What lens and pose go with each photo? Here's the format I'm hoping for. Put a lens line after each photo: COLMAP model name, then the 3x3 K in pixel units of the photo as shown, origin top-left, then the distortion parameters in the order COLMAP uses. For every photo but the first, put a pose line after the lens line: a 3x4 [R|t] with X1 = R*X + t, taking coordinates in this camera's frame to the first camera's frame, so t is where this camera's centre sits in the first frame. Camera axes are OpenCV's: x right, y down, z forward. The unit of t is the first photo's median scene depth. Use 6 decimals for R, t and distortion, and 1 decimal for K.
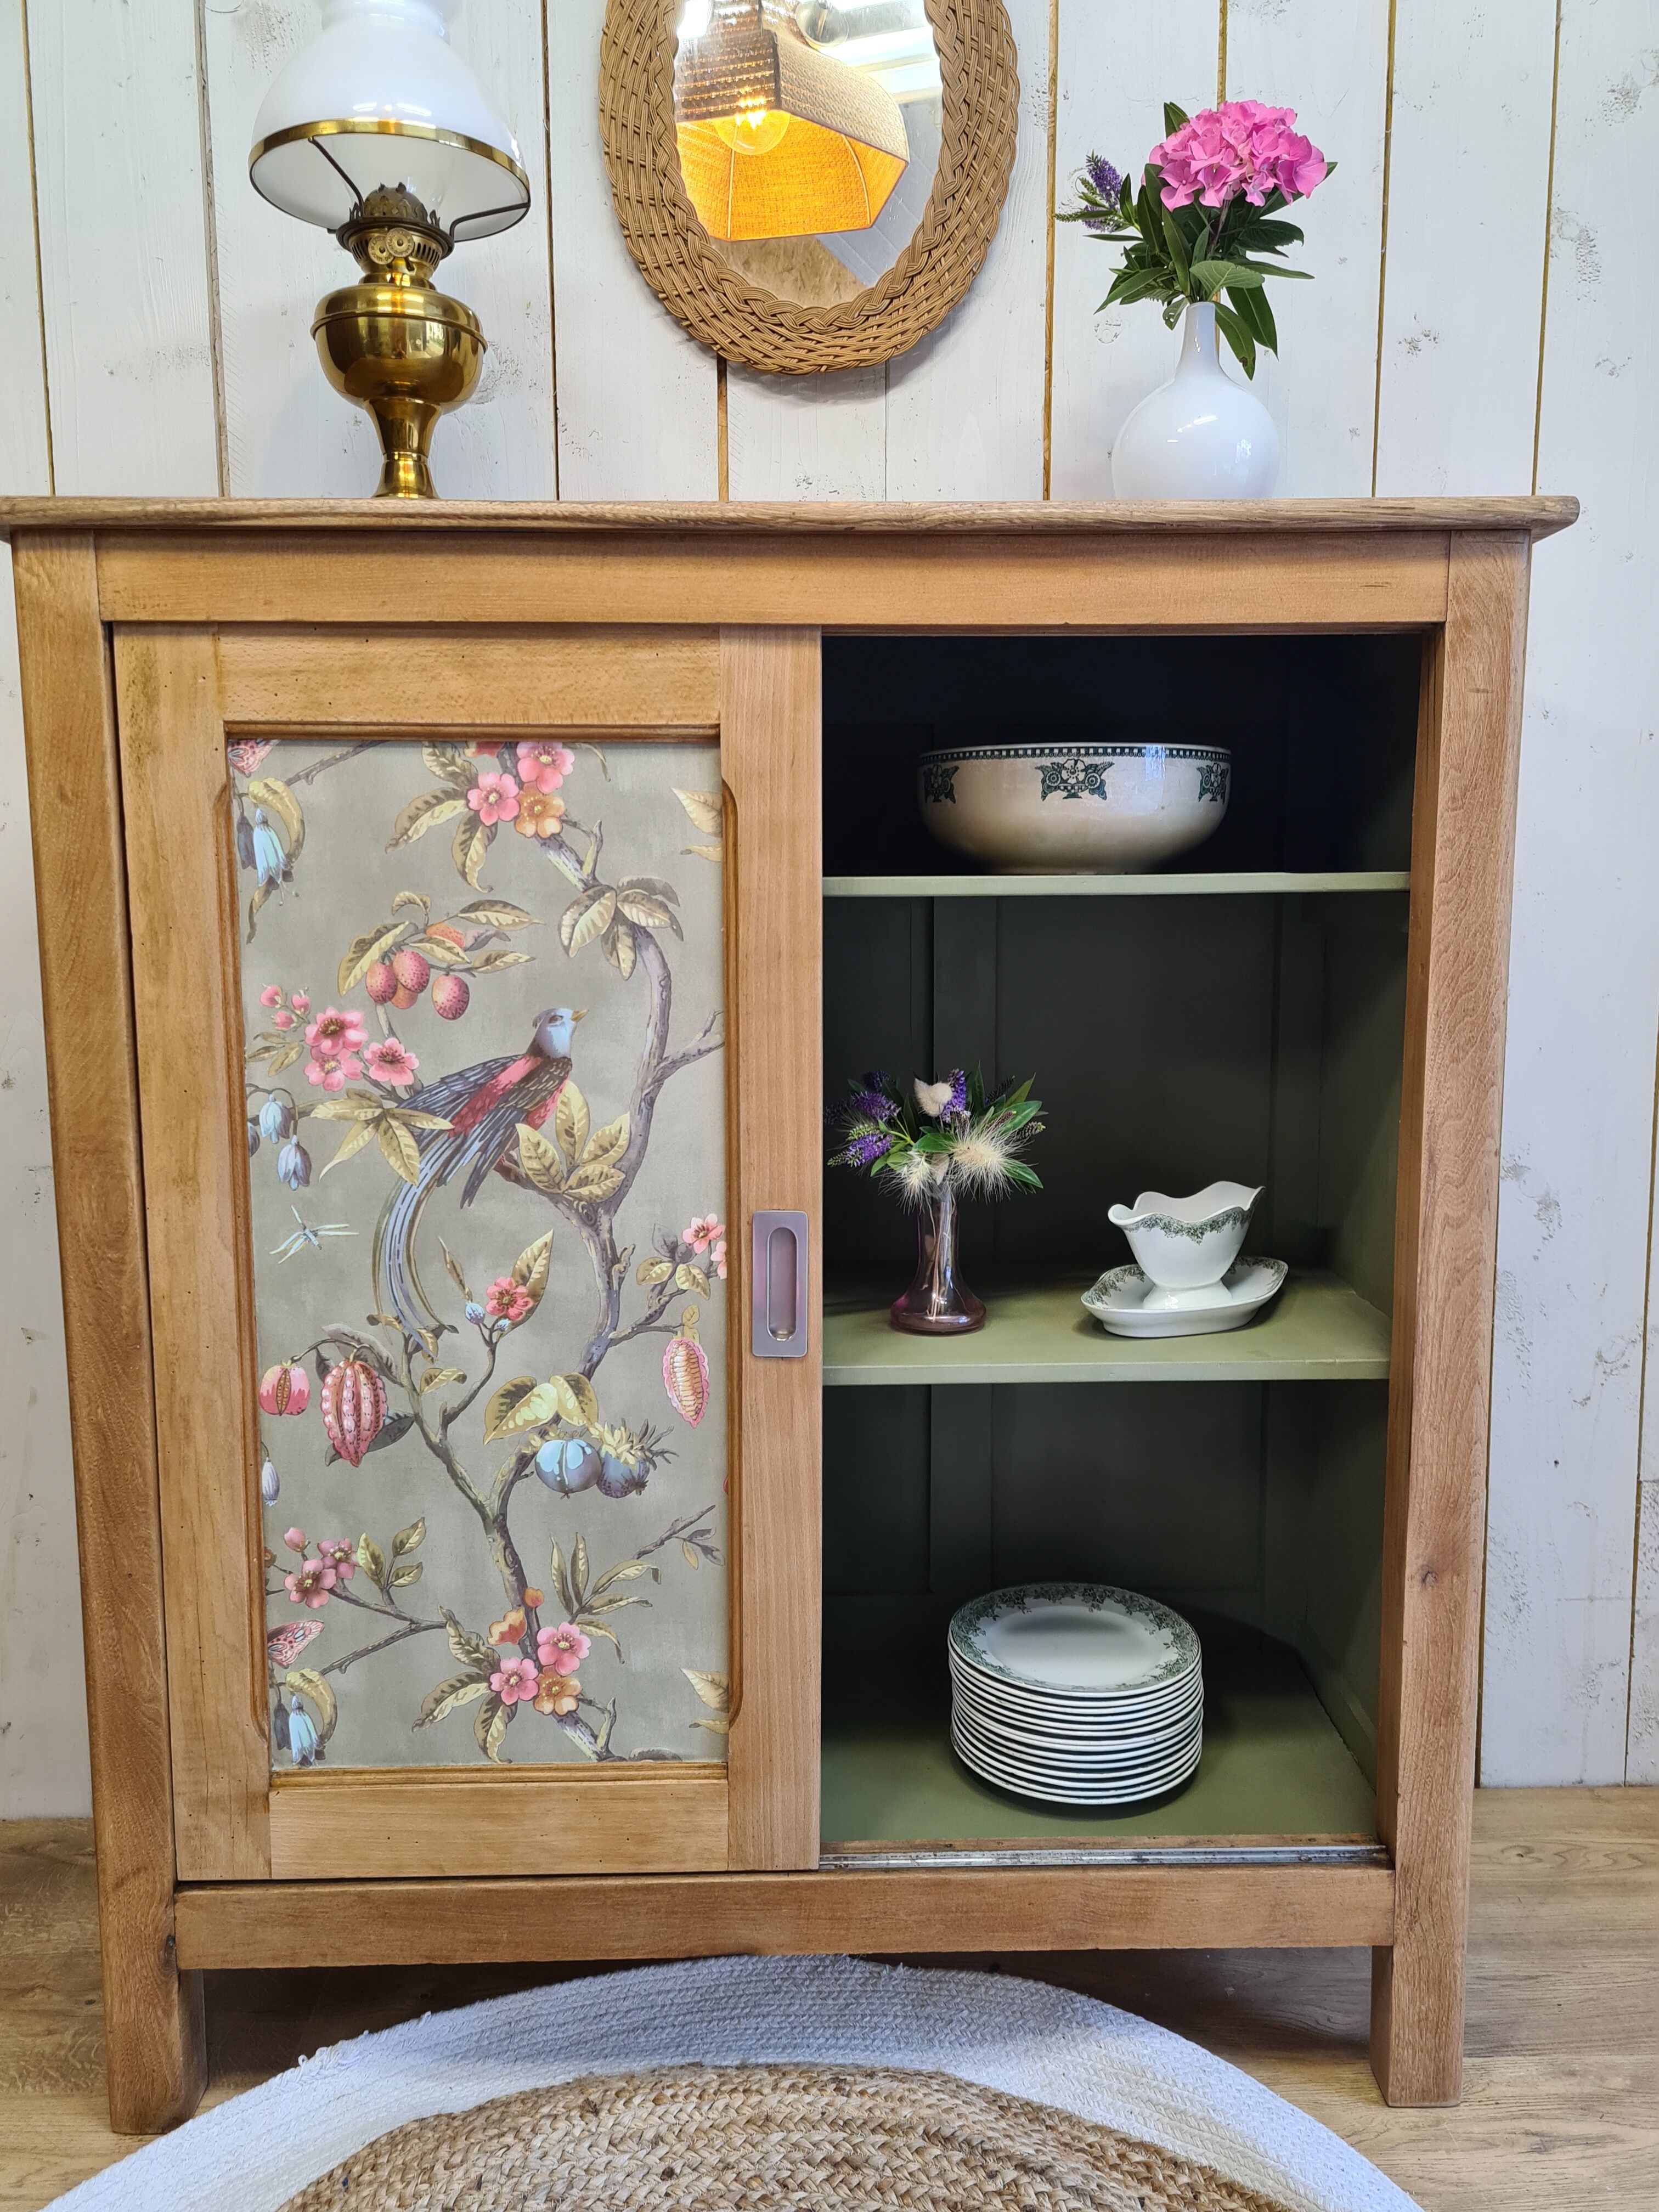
lens RADIAL K [[1628.6, 0, 862.4], [0, 1628.6, 1093.2], [0, 0, 1]] dist [0.061736, -0.046468]
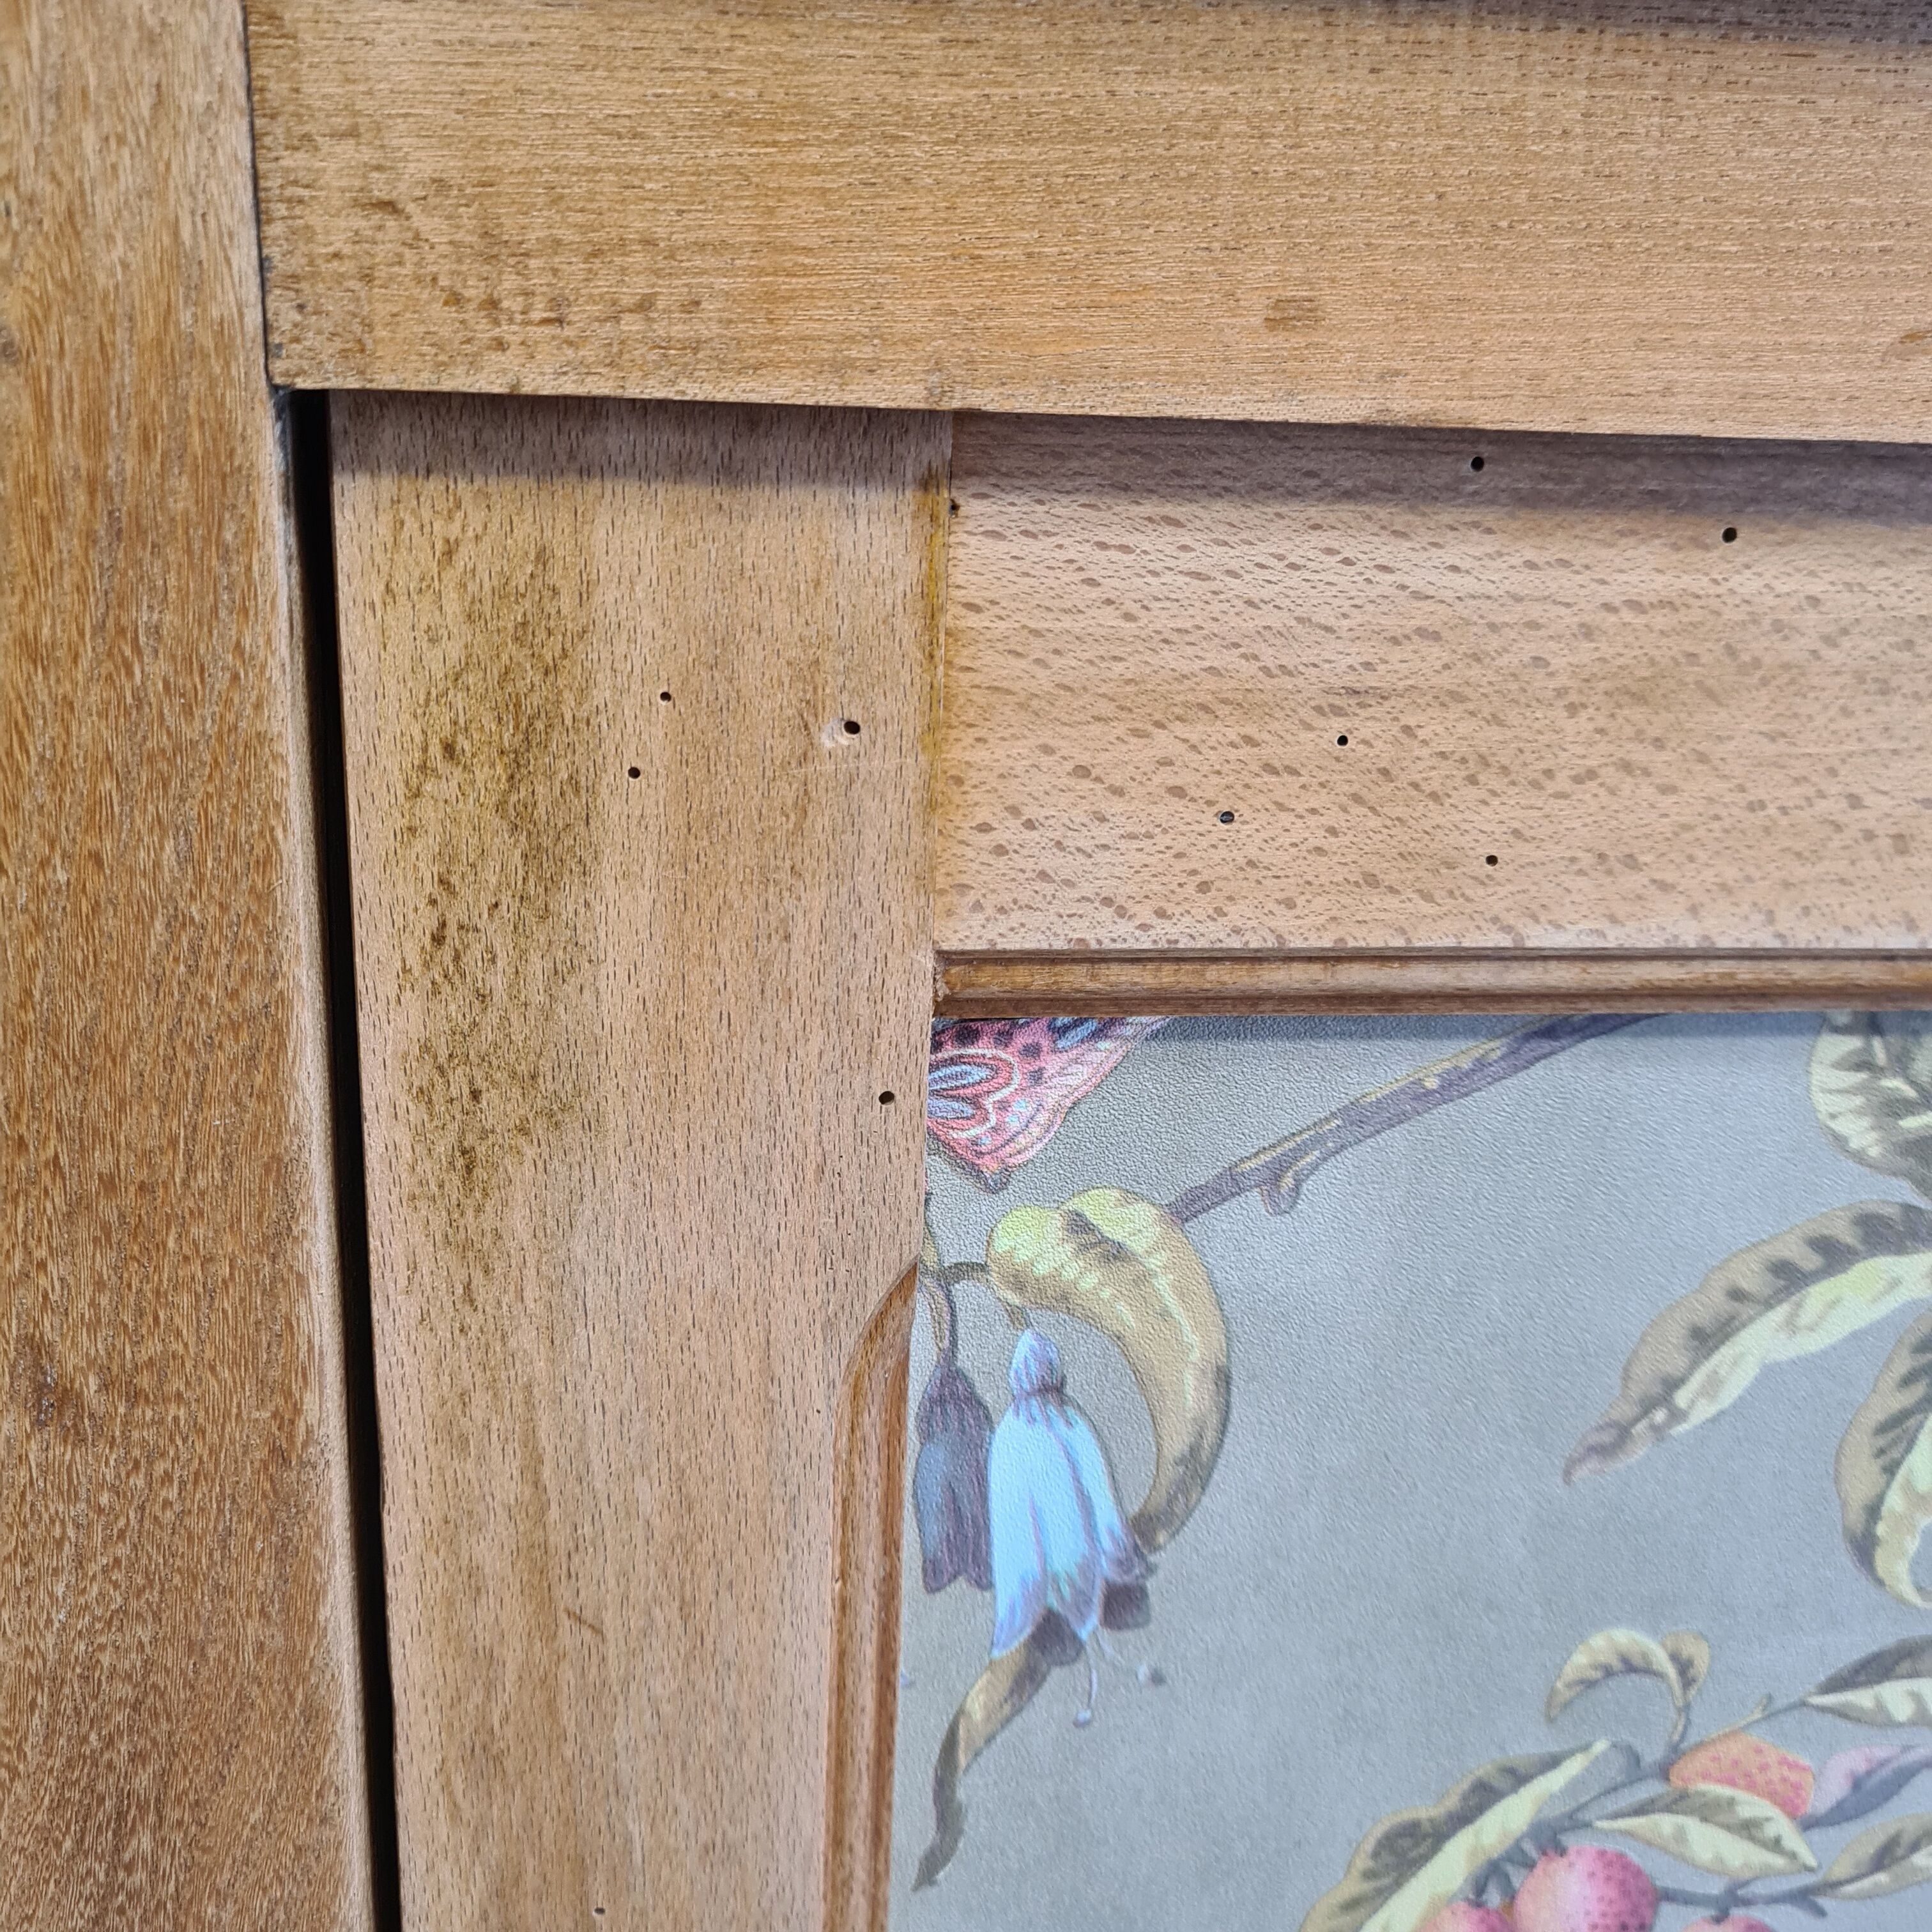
lens RADIAL K [[1885.4, 0, 966.0], [0, 1885.4, 966.0], [0, 0, 1]] dist [0.010777, -0.005466]
pose [[0.990765, 0.002277, 0.135570, -0.391587], [-0.023392, 0.987737, 0.154365, -0.243721], [-0.133556, -0.156111, 0.978668, 0.752090]]
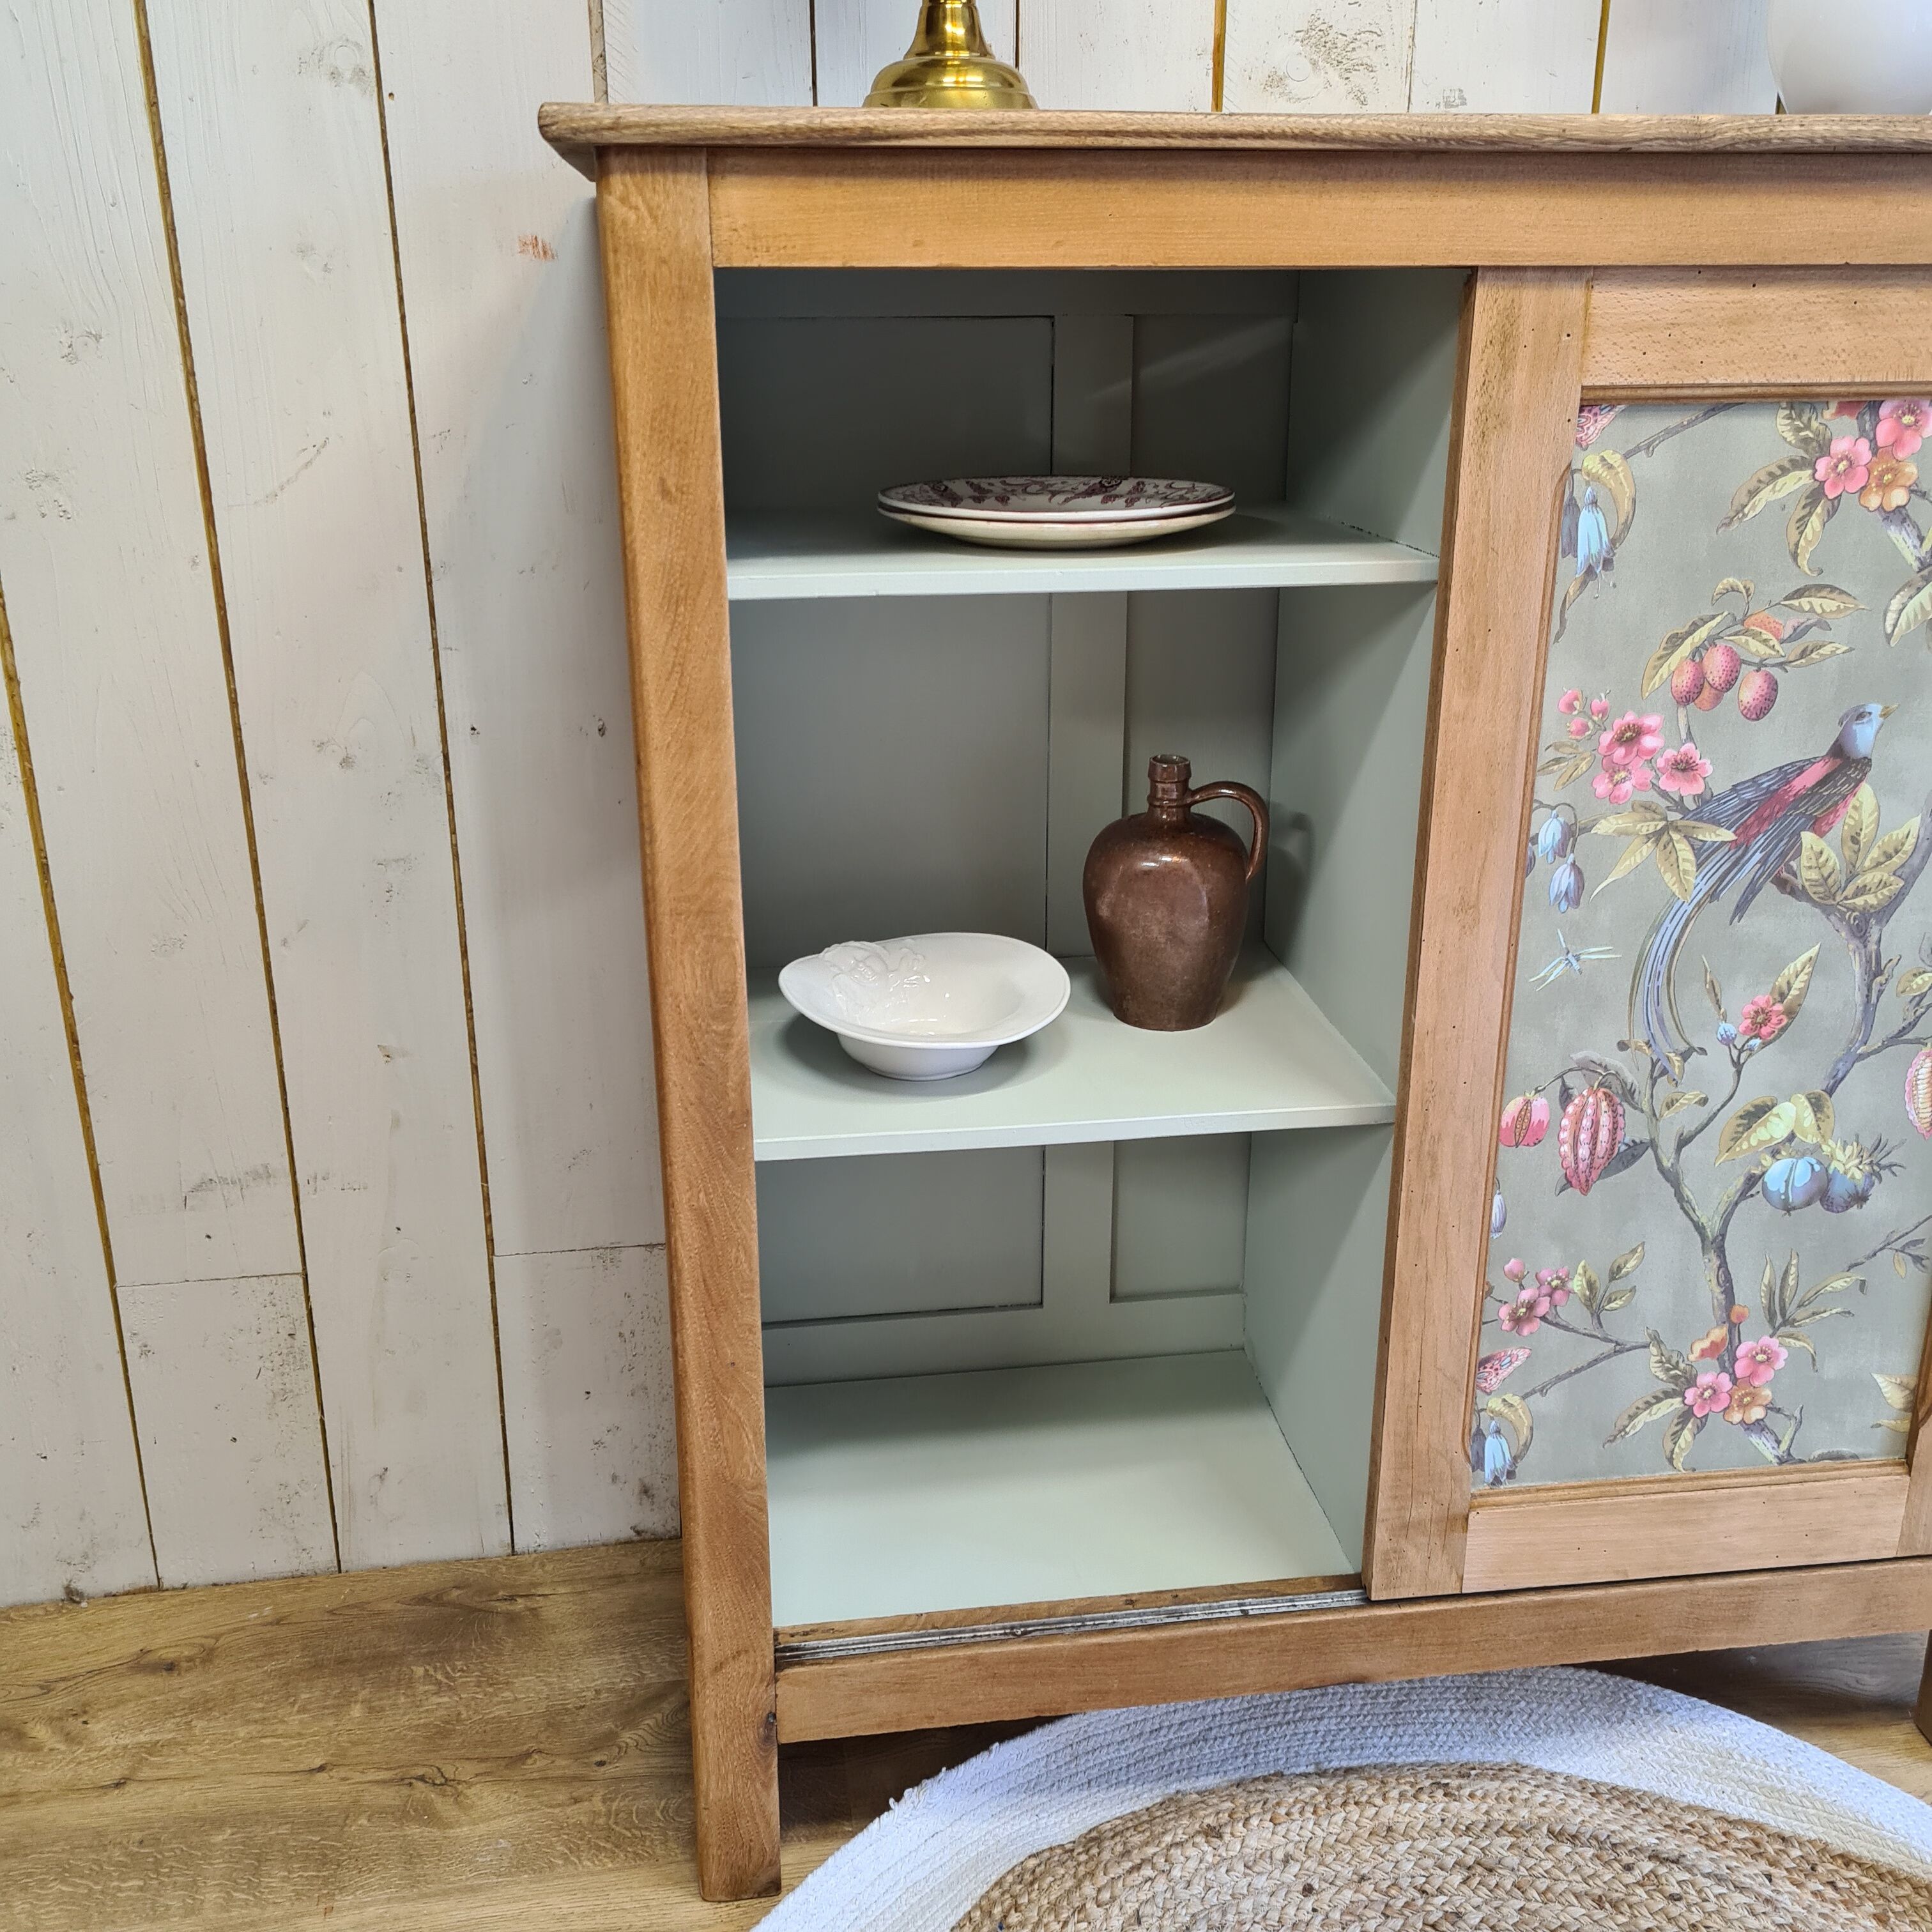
lens RADIAL K [[1903.3, 0, 993.3], [0, 1903.3, 966.7], [0, 0, 1]] dist [0.050795, -0.020590]
pose [[0.993277, -0.039645, 0.108760, -0.770429], [0.016050, 0.977618, 0.209774, -0.137744], [-0.114642, -0.206618, 0.971682, 0.000974]]
